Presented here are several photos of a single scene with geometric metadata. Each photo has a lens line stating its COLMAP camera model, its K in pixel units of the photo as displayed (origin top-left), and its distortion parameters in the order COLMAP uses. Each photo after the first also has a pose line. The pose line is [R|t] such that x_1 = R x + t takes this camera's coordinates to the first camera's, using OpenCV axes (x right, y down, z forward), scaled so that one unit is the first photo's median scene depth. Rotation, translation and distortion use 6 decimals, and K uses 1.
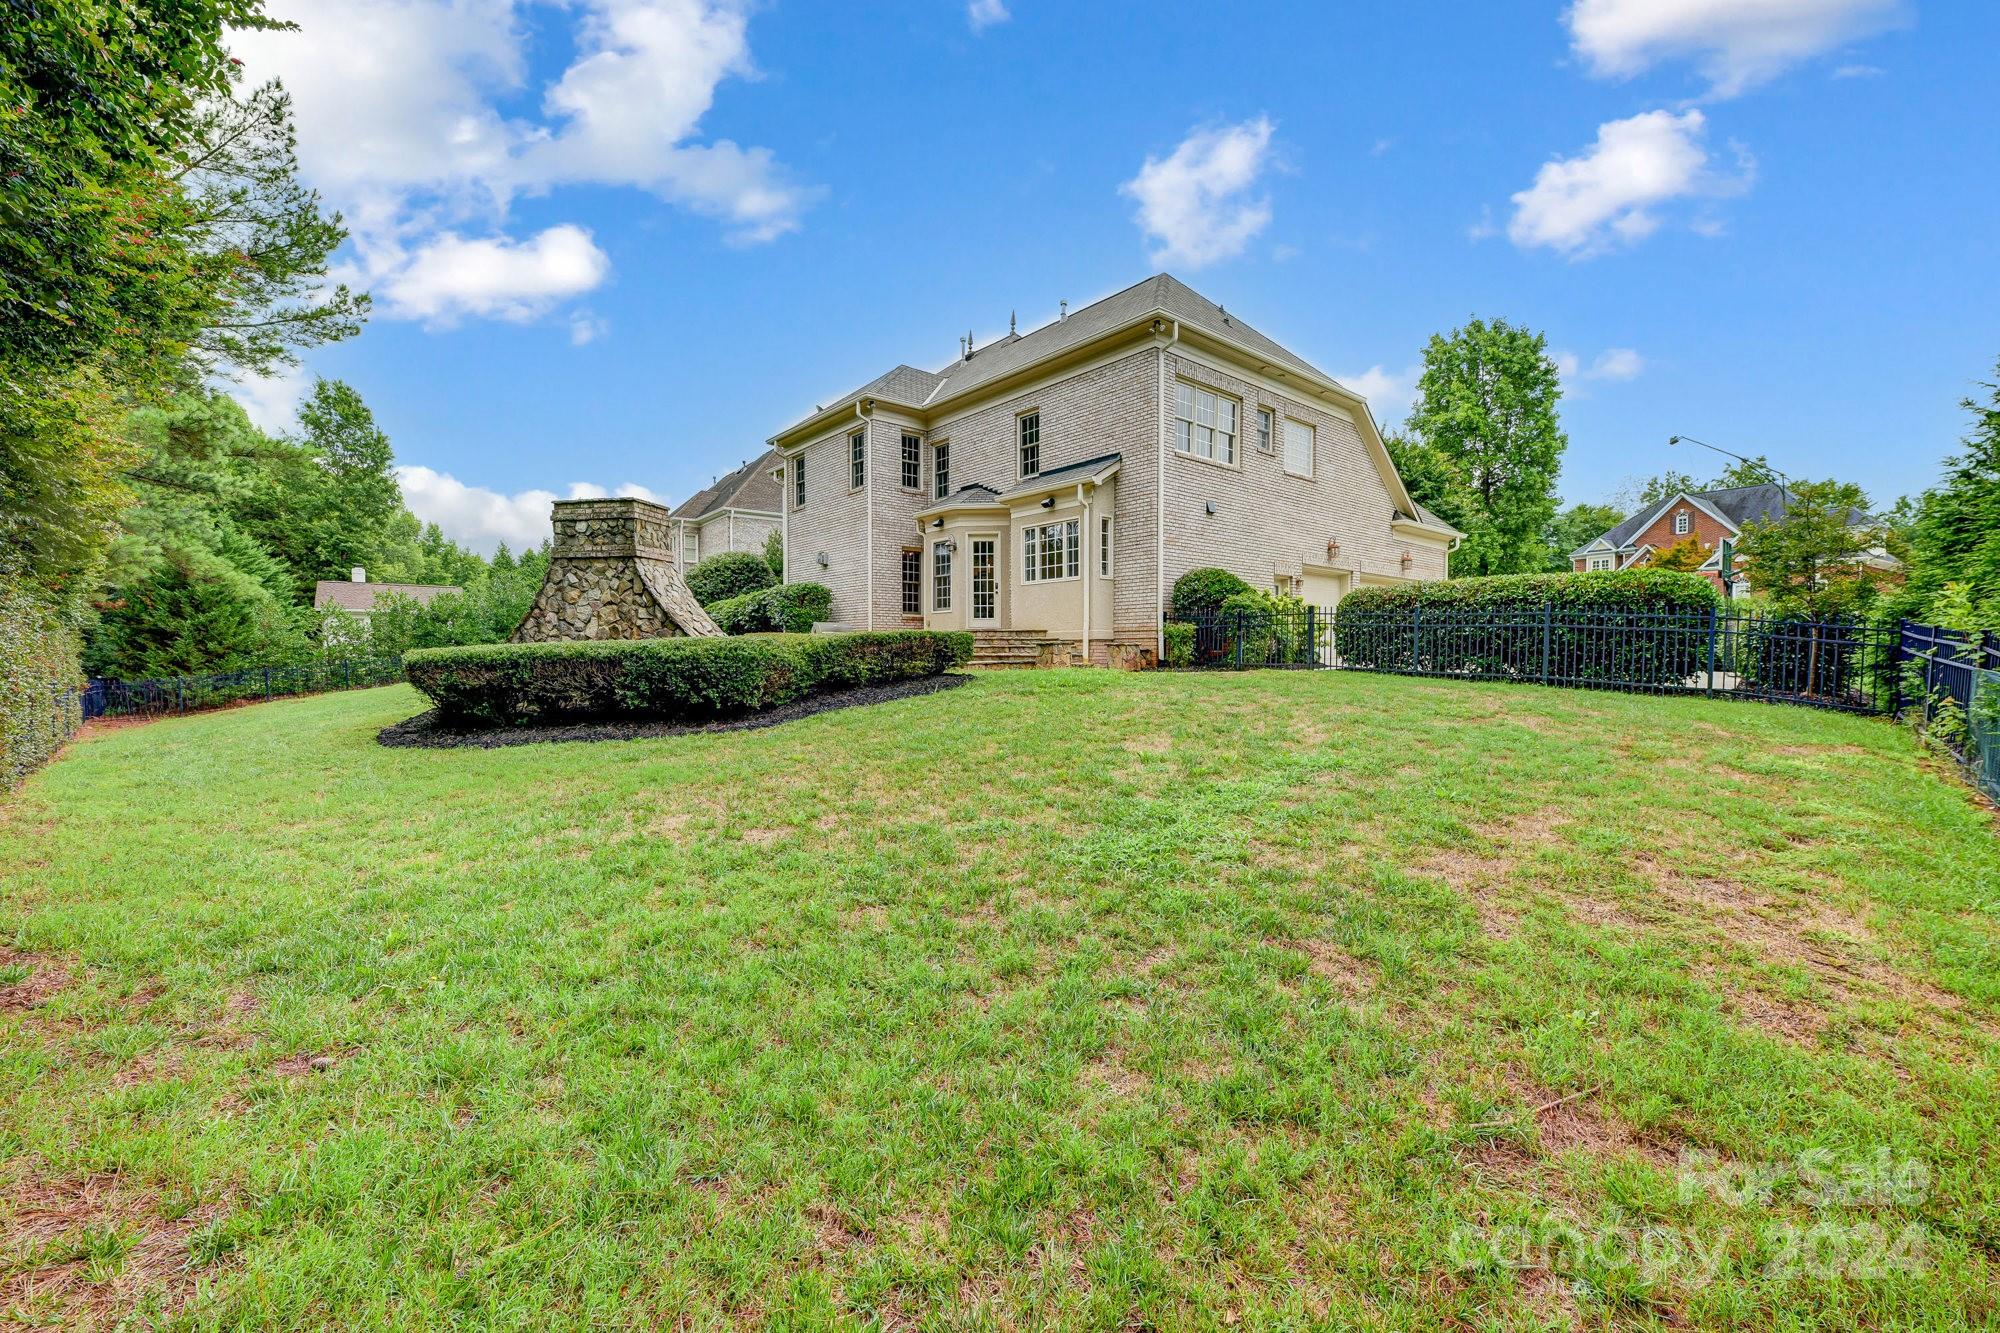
lens RADIAL K [[787.2, 0, 1001.9], [0, 787.2, 666.9], [0, 0, 1]] dist [-0.002041, -0.000179]
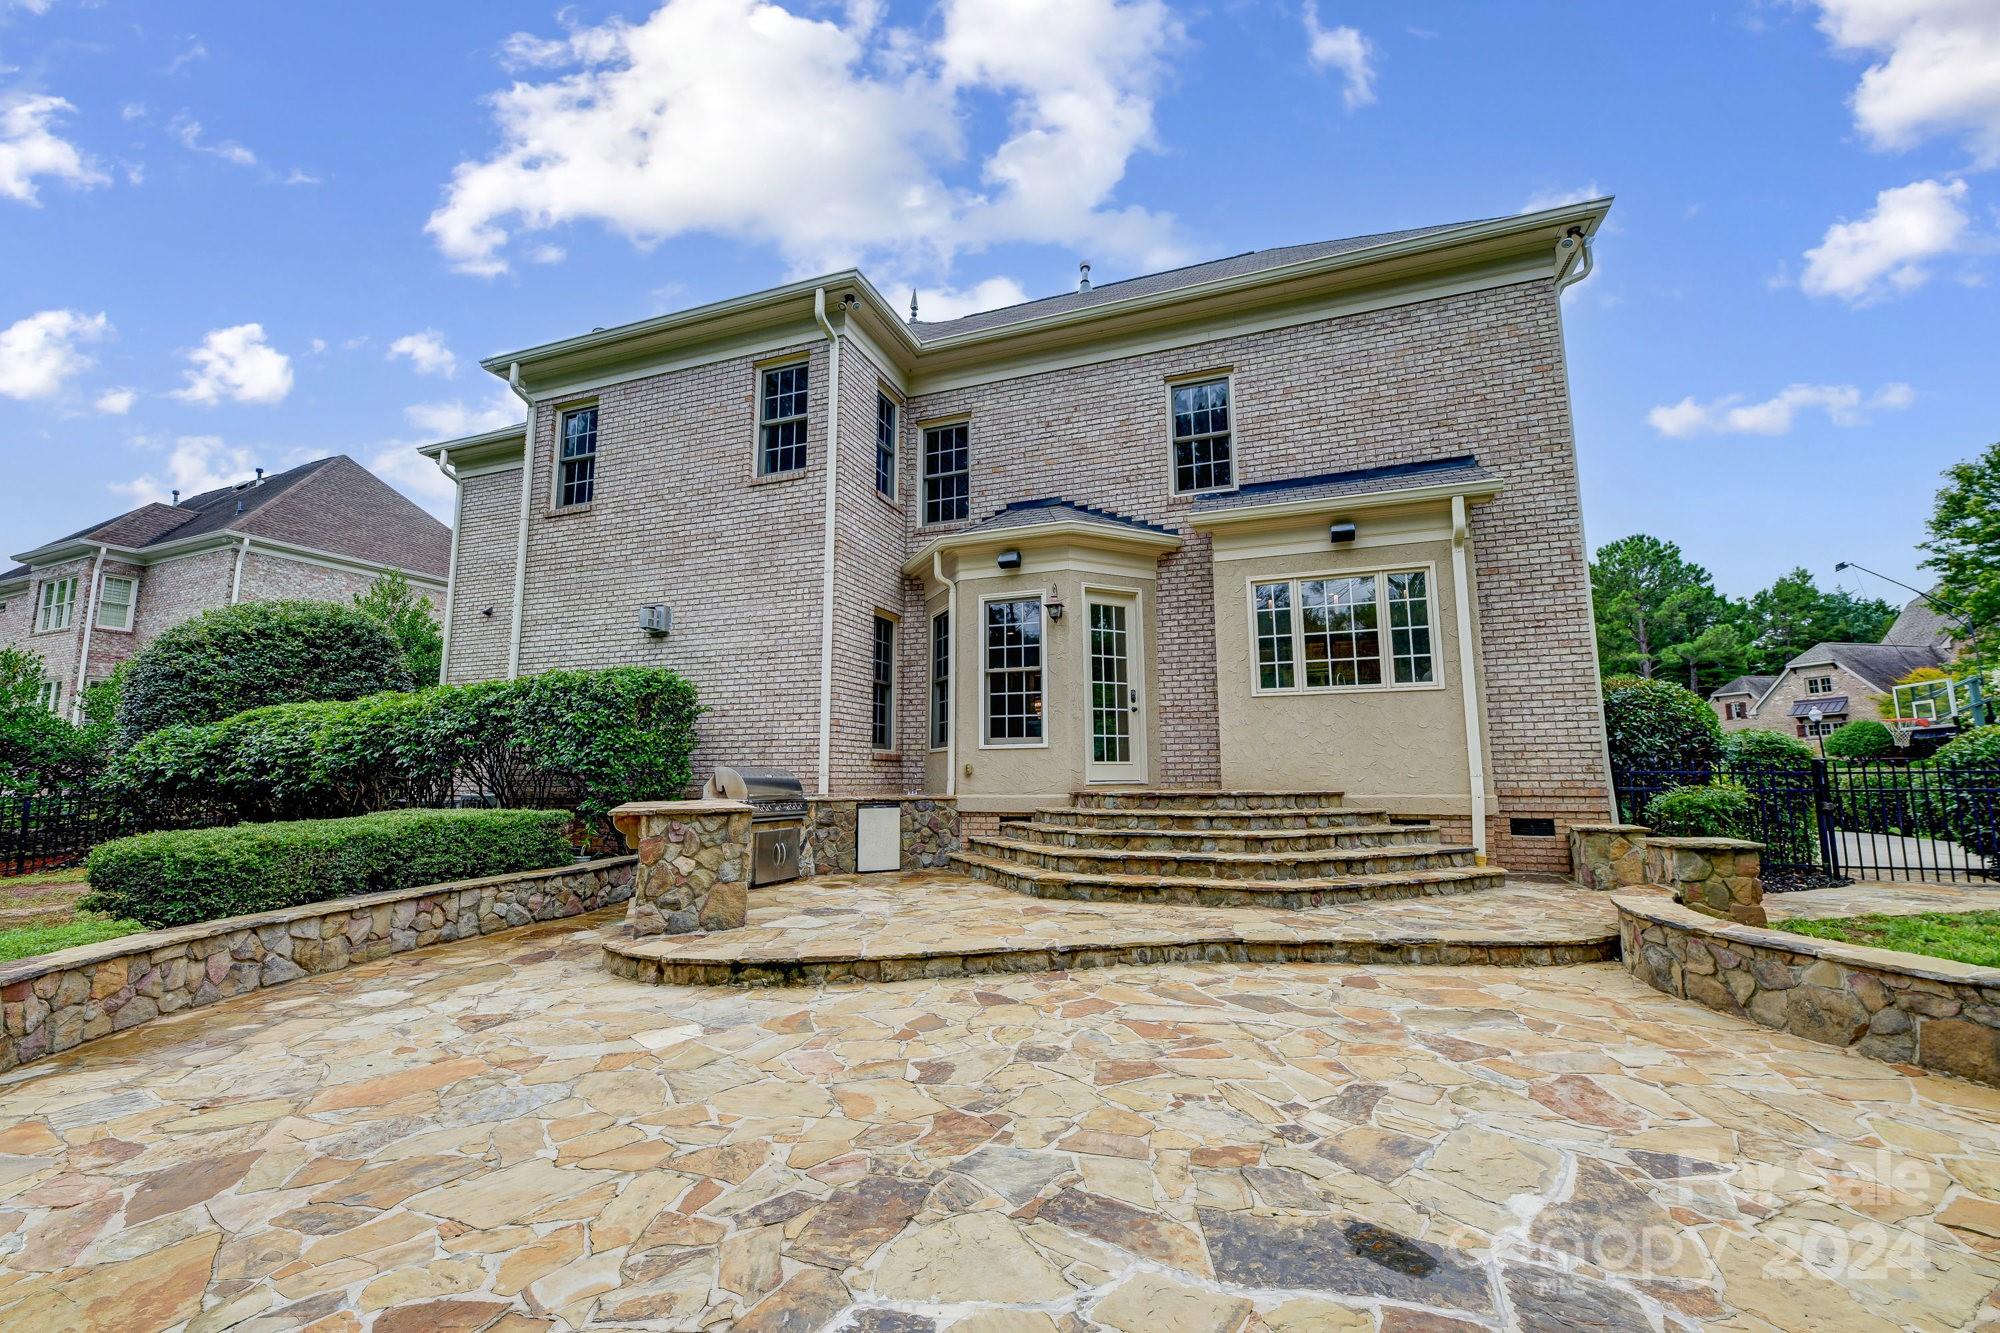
lens RADIAL K [[787.2, 0, 1000.4], [0, 787.2, 666.2], [0, 0, 1]] dist [-0.002041, -0.000179]
pose [[0.865696, 0.065416, 0.496276, -0.325192], [0.014842, 0.987634, -0.156074, -0.045124], [-0.500349, 0.142479, 0.854020, 0.613564]]
